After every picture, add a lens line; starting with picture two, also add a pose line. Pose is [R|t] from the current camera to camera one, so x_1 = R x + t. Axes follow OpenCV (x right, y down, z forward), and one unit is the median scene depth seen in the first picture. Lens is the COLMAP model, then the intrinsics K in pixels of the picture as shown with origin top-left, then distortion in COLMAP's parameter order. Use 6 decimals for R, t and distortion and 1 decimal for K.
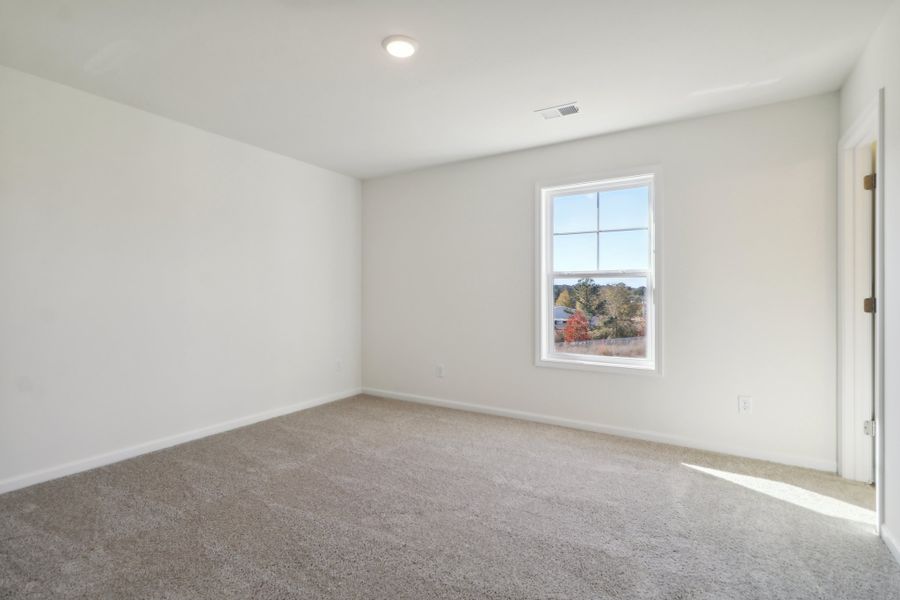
lens RADIAL K [[426.2, 0, 449.2], [0, 426.2, 306.4], [0, 0, 1]] dist [-0.004758, 0.000432]
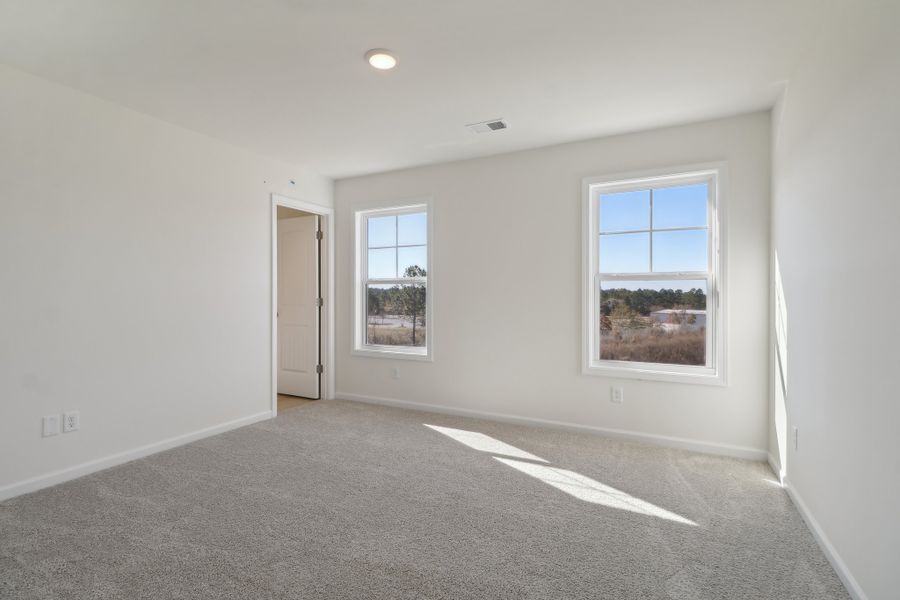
lens RADIAL K [[426.2, 0, 433.4], [0, 426.2, 304.7], [0, 0, 1]] dist [-0.004758, 0.000432]
pose [[0.999521, 0.007995, 0.029901, 0.403429], [-0.007631, 0.999896, -0.012266, 0.008572], [-0.029996, 0.012032, 0.999478, -0.242882]]
